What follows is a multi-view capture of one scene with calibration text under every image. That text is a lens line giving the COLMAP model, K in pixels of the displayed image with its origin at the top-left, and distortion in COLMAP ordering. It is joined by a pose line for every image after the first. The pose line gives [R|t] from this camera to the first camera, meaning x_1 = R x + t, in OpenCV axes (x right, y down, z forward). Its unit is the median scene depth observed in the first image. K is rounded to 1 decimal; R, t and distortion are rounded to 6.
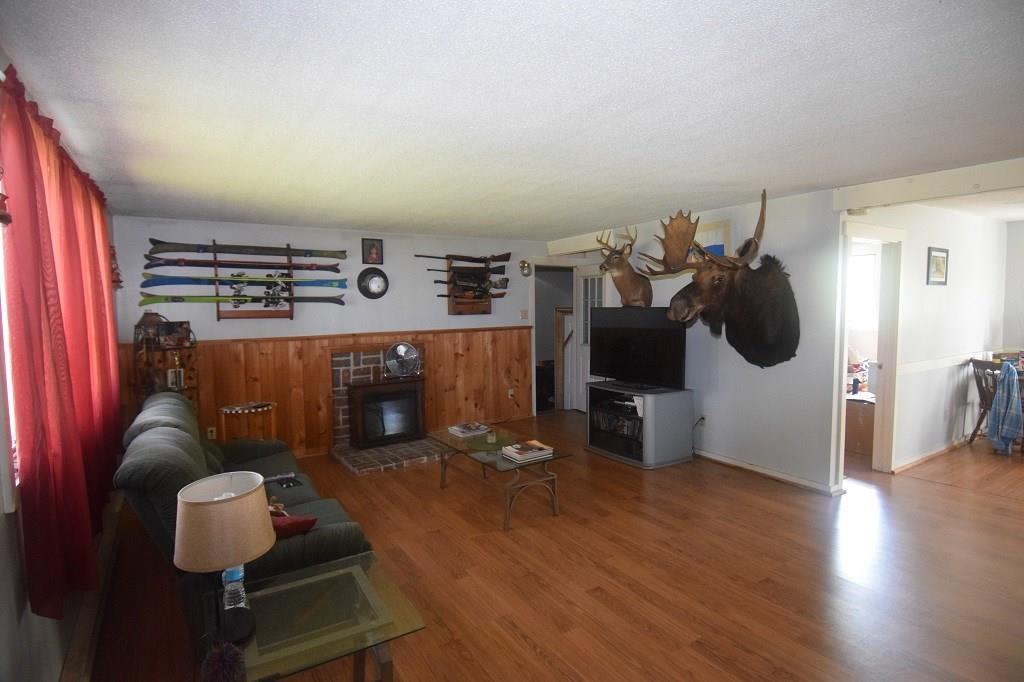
lens RADIAL K [[537.8, 0, 512.0], [0, 537.8, 341.0], [0, 0, 1]] dist [-0.001534, -0.000268]
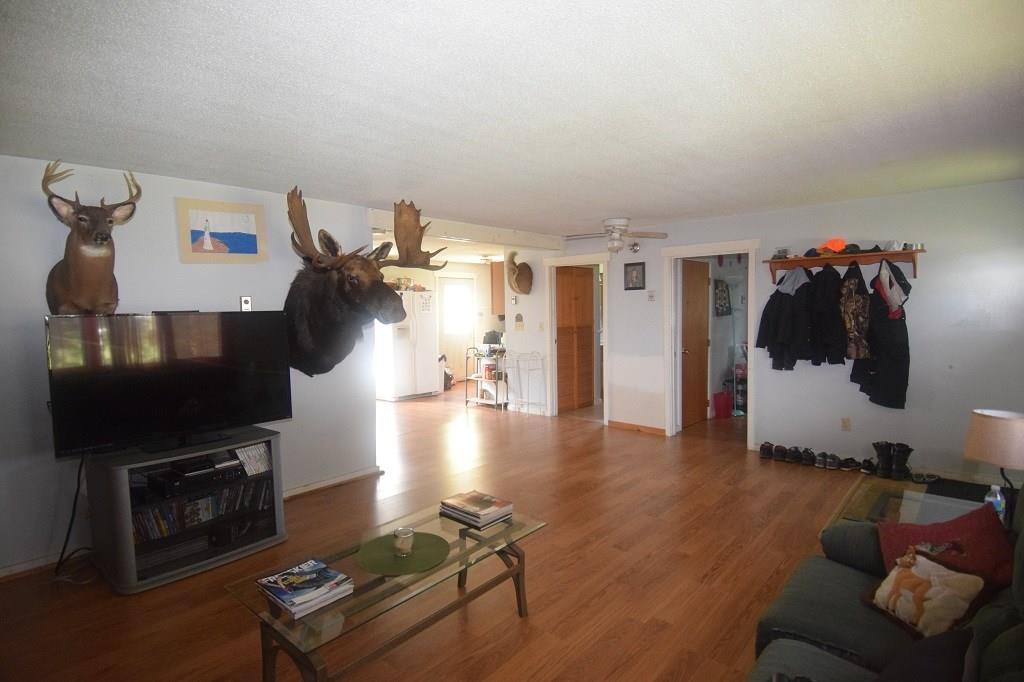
lens RADIAL K [[537.8, 0, 512.0], [0, 537.8, 341.0], [0, 0, 1]] dist [-0.001534, -0.000268]
pose [[-0.285206, -0.046904, 0.957318, -0.550760], [0.095857, 0.992398, 0.077181, -0.052193], [-0.953661, 0.113778, -0.278542, 0.964754]]
